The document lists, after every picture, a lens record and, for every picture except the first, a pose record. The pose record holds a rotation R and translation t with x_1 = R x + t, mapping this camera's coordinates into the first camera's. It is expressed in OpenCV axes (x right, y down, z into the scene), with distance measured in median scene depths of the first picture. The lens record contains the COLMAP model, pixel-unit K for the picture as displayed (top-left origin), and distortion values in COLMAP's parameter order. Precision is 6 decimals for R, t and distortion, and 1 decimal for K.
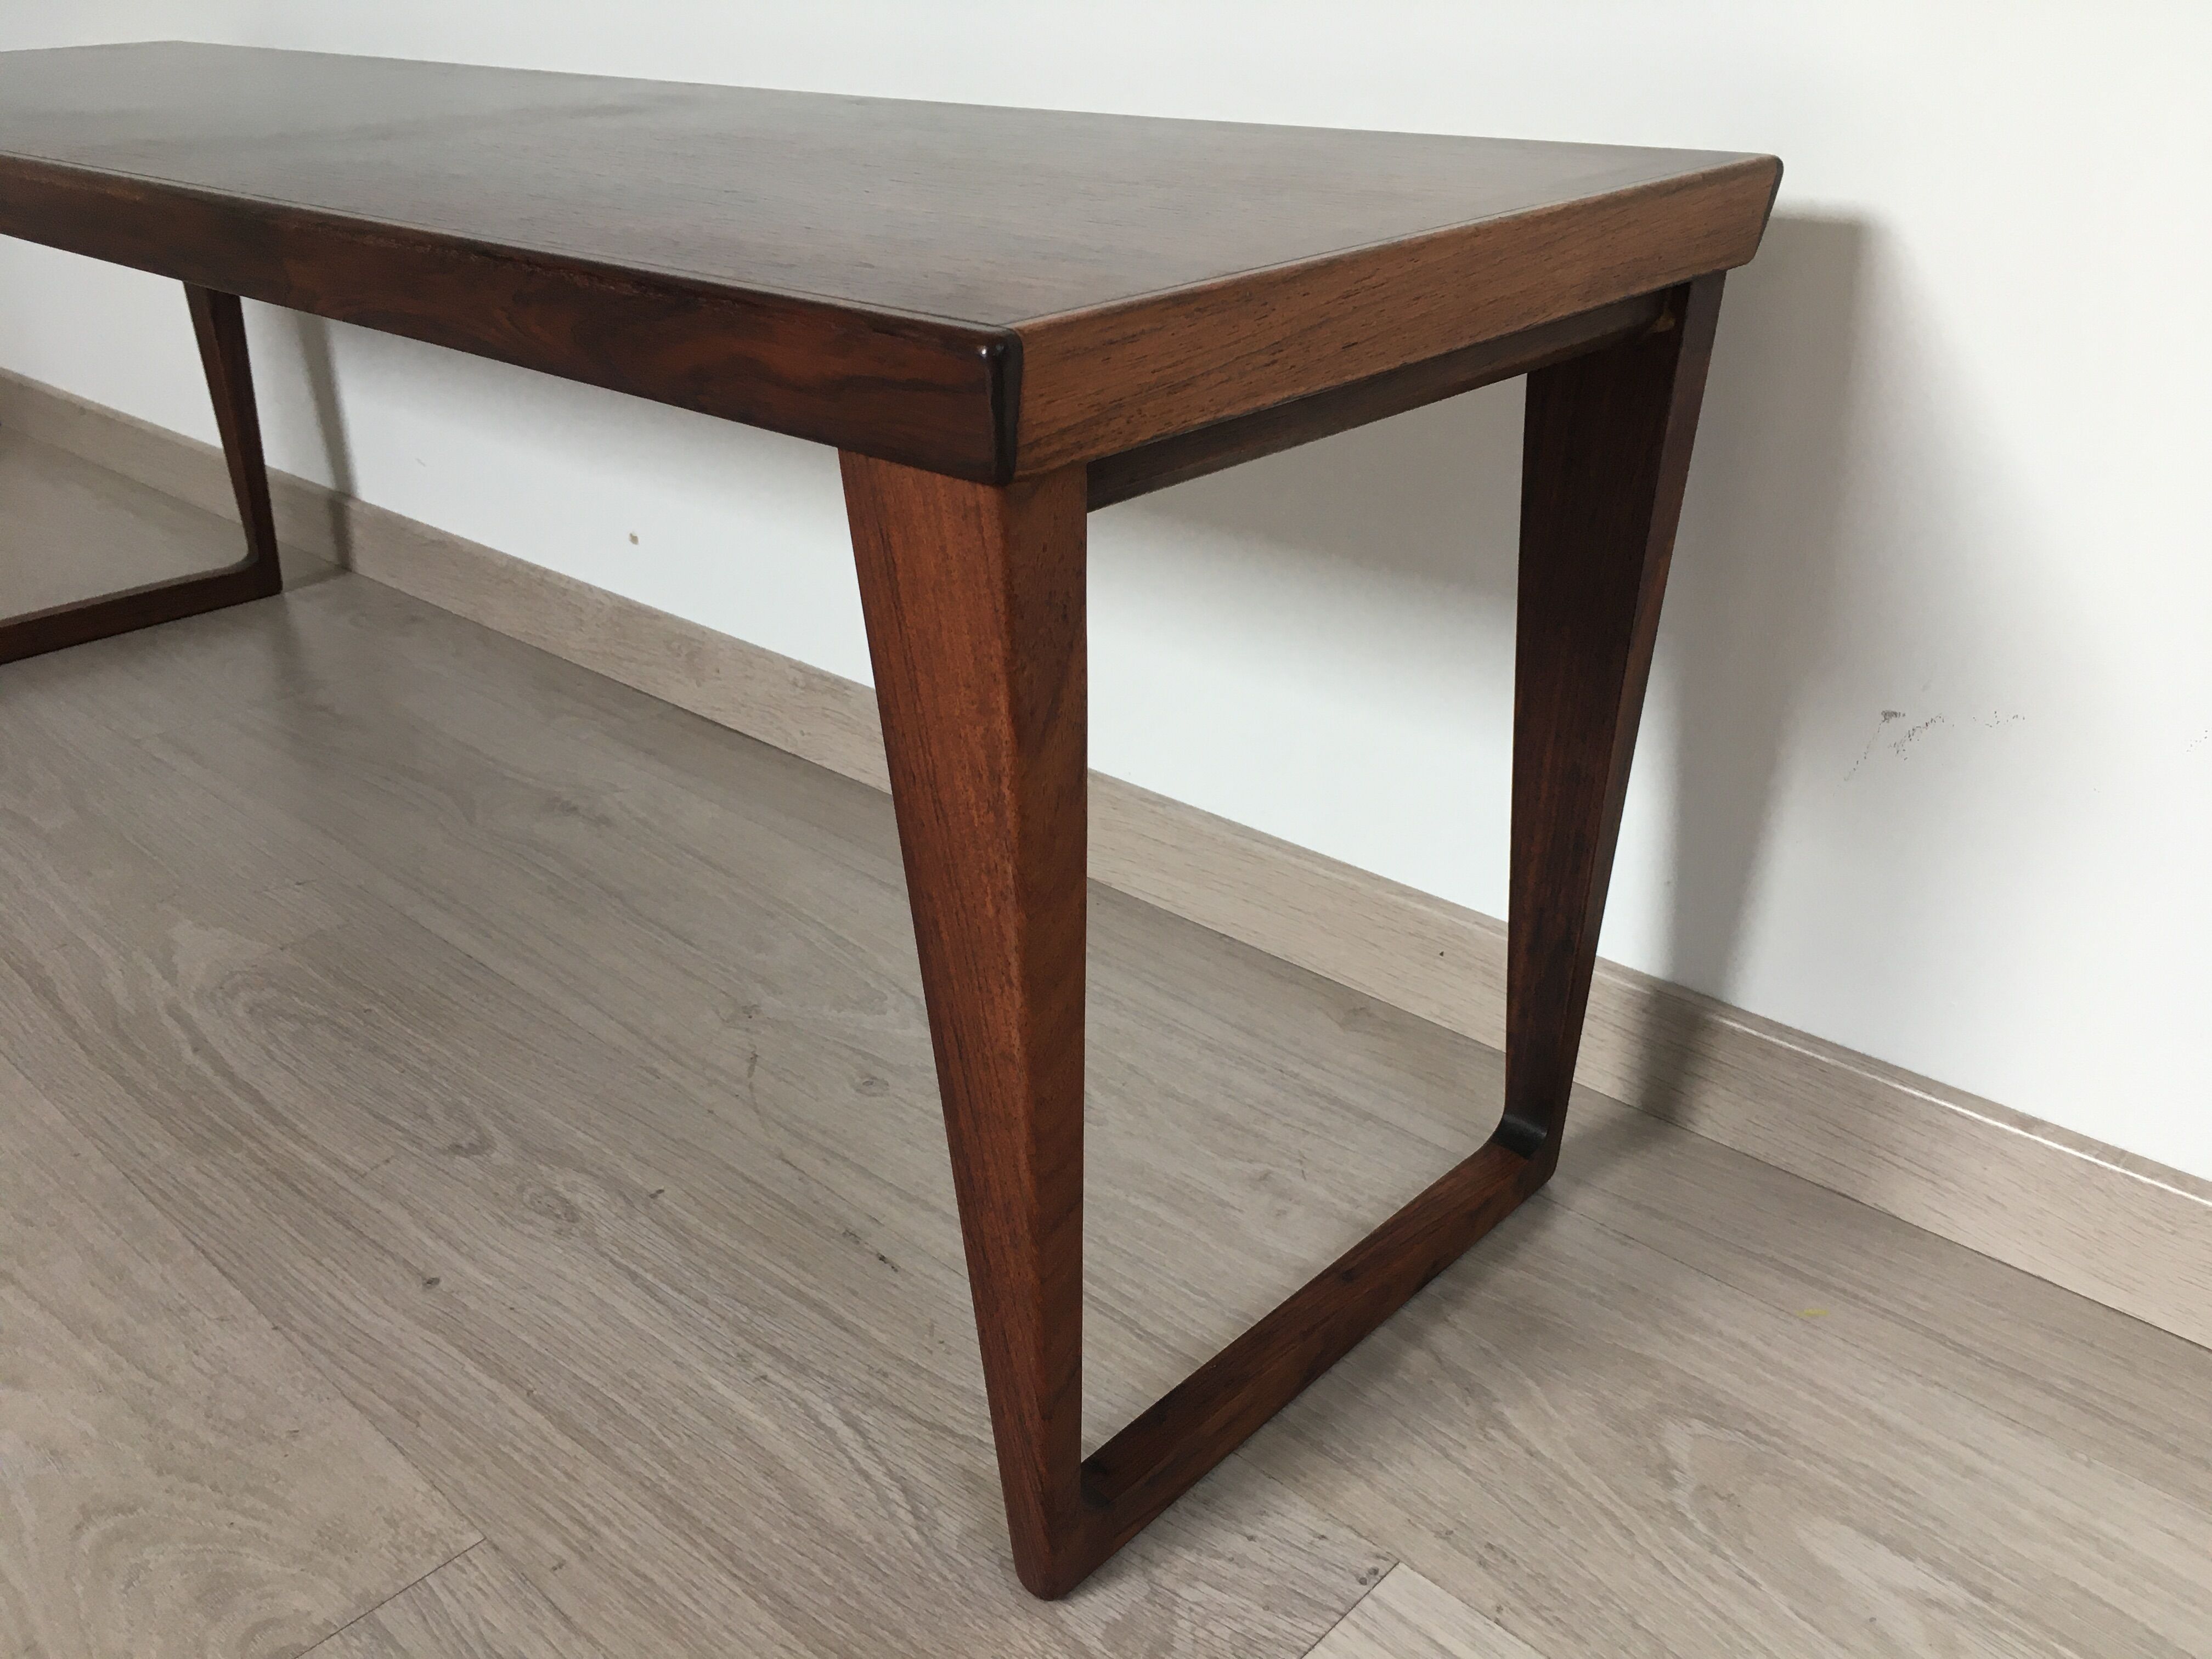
lens RADIAL K [[1883.2, 0, 1106.0], [0, 1883.2, 829.5], [0, 0, 1]] dist [0.074760, -0.108298]
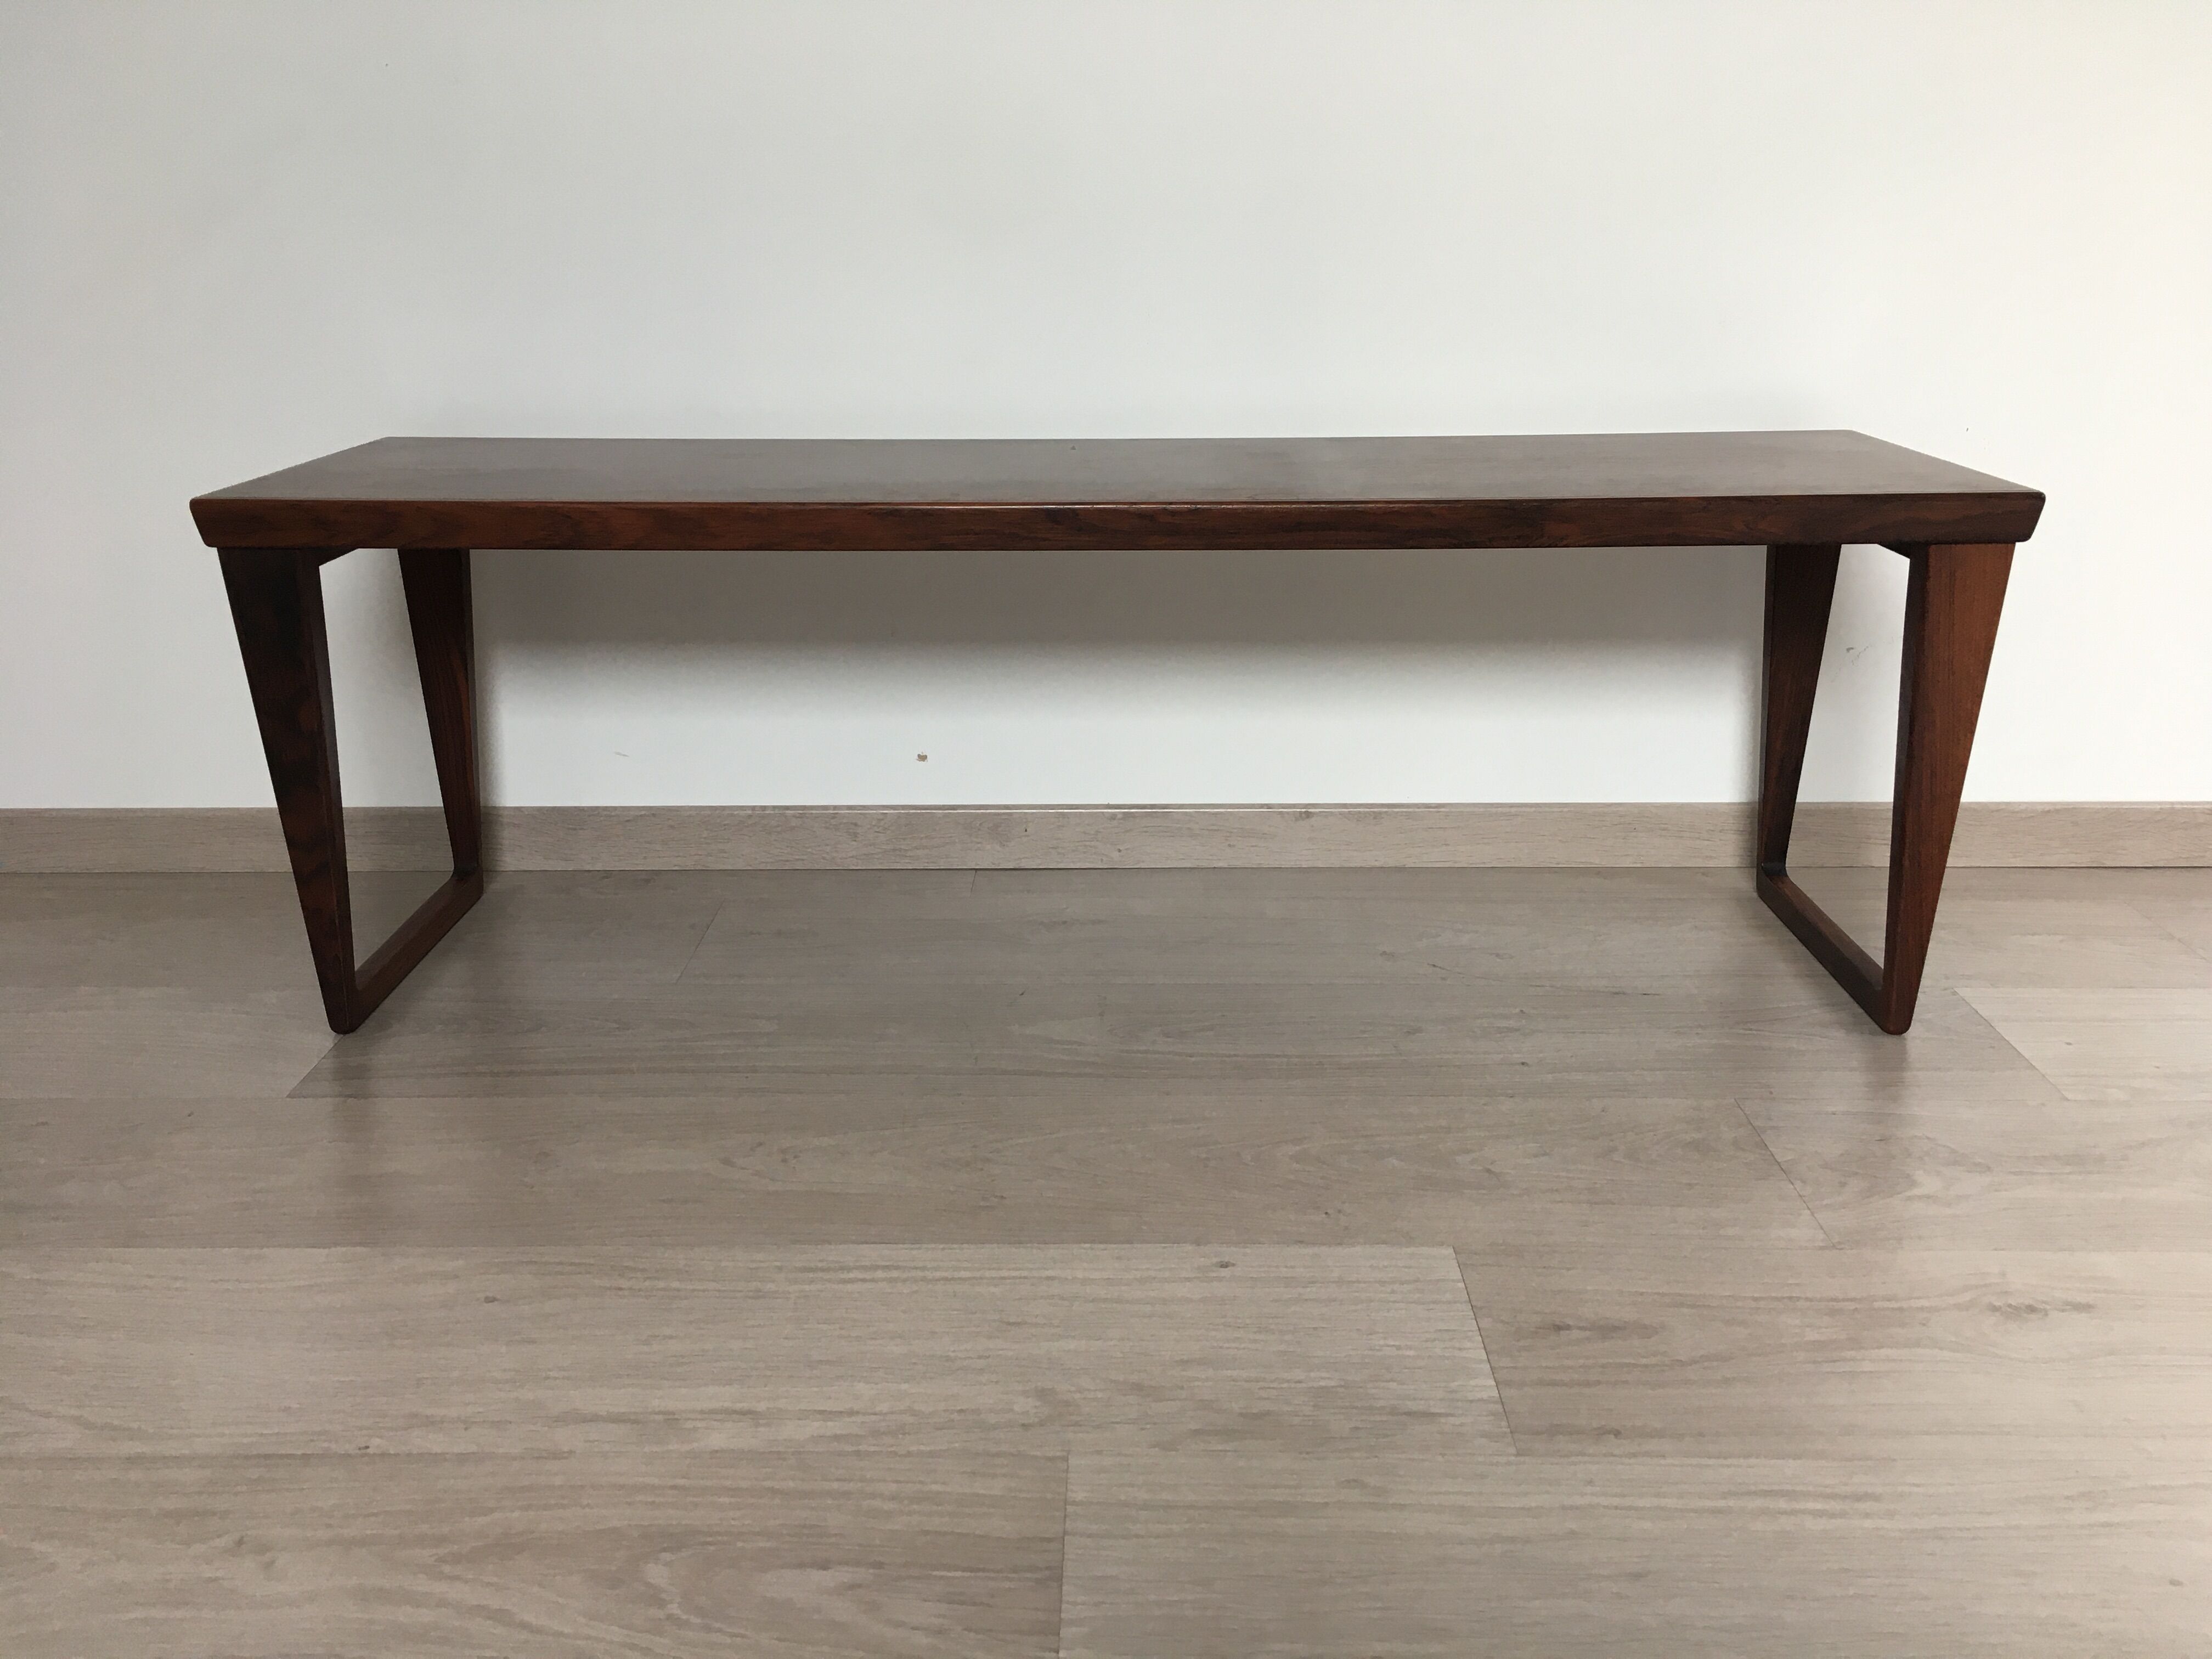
lens RADIAL K [[1883.2, 0, 1106.0], [0, 1883.2, 829.5], [0, 0, 1]] dist [0.074760, -0.108298]
pose [[0.734835, -0.197035, 0.648995, -1.913673], [0.289727, 0.956367, -0.037695, -0.025584], [-0.613250, 0.215731, 0.759858, -0.192043]]
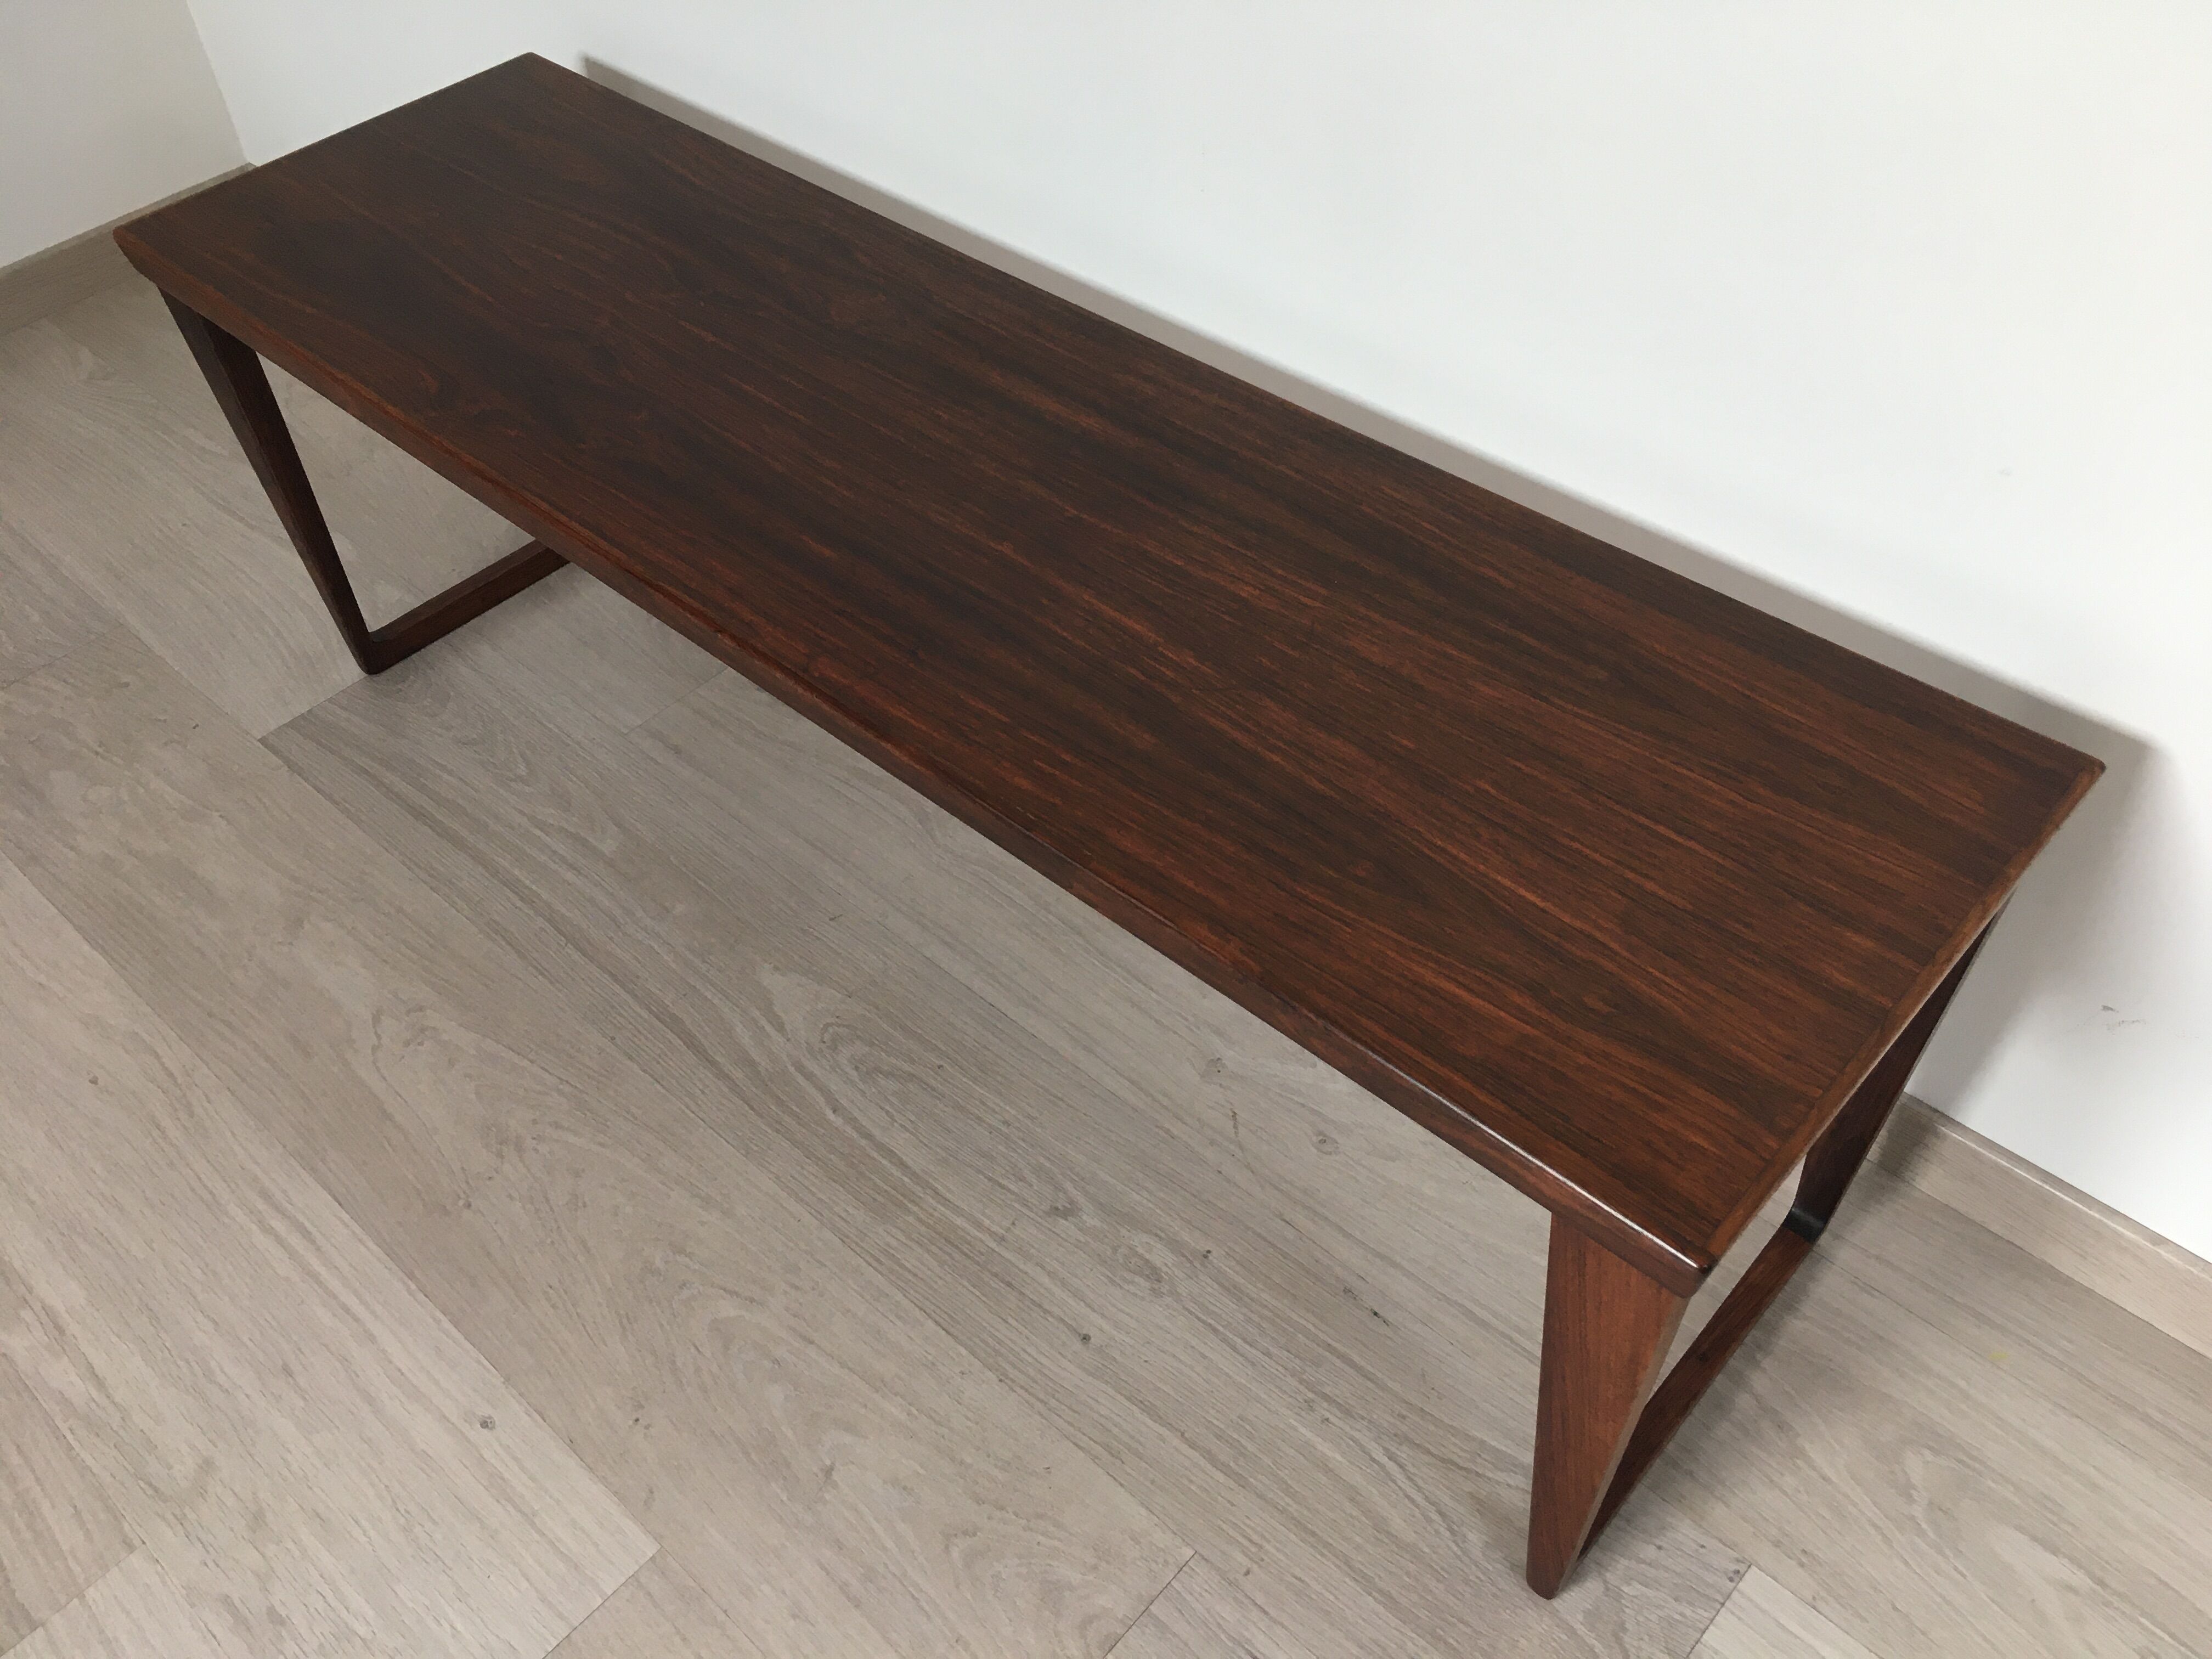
lens RADIAL K [[1883.2, 0, 1106.0], [0, 1883.2, 829.5], [0, 0, 1]] dist [0.074760, -0.108298]
pose [[0.999808, -0.019615, 0.000310, -0.355608], [0.018358, 0.941051, 0.337766, -0.708894], [-0.006917, -0.337695, 0.941230, -0.313937]]
